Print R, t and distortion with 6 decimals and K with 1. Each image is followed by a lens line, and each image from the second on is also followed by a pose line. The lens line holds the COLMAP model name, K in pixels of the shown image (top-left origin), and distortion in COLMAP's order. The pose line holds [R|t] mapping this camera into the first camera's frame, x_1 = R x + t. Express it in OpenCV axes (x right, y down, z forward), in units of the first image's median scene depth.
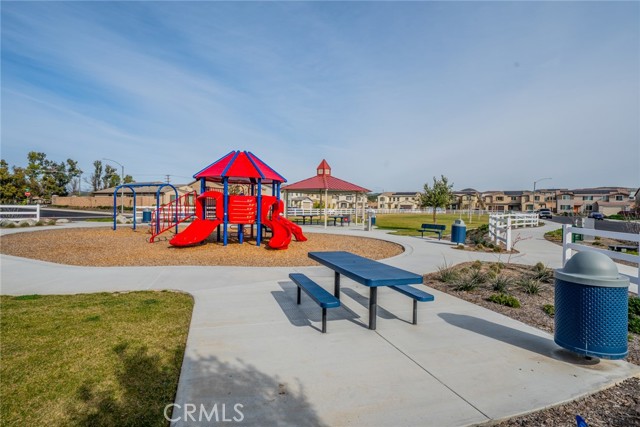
lens RADIAL K [[339.1, 0, 323.0], [0, 339.1, 213.9], [0, 0, 1]] dist [-0.000127, 0.000196]
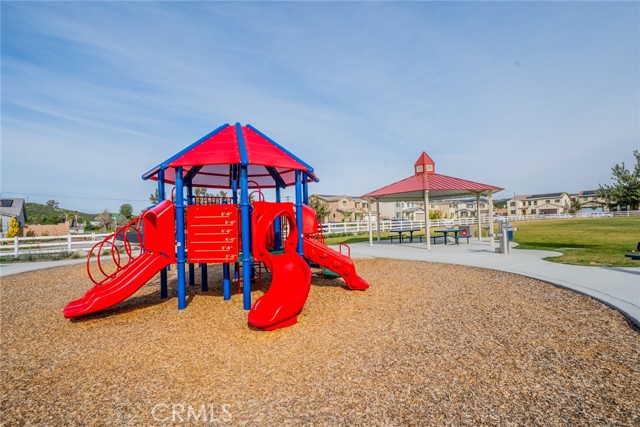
lens RADIAL K [[324.4, 0, 314.5], [0, 324.4, 214.5], [0, 0, 1]] dist [0.010688, 0.000069]
pose [[0.929748, -0.060663, -0.363166, 0.026699], [0.046064, 0.997749, -0.048735, -0.004275], [0.365305, 0.028582, 0.930449, 0.249982]]
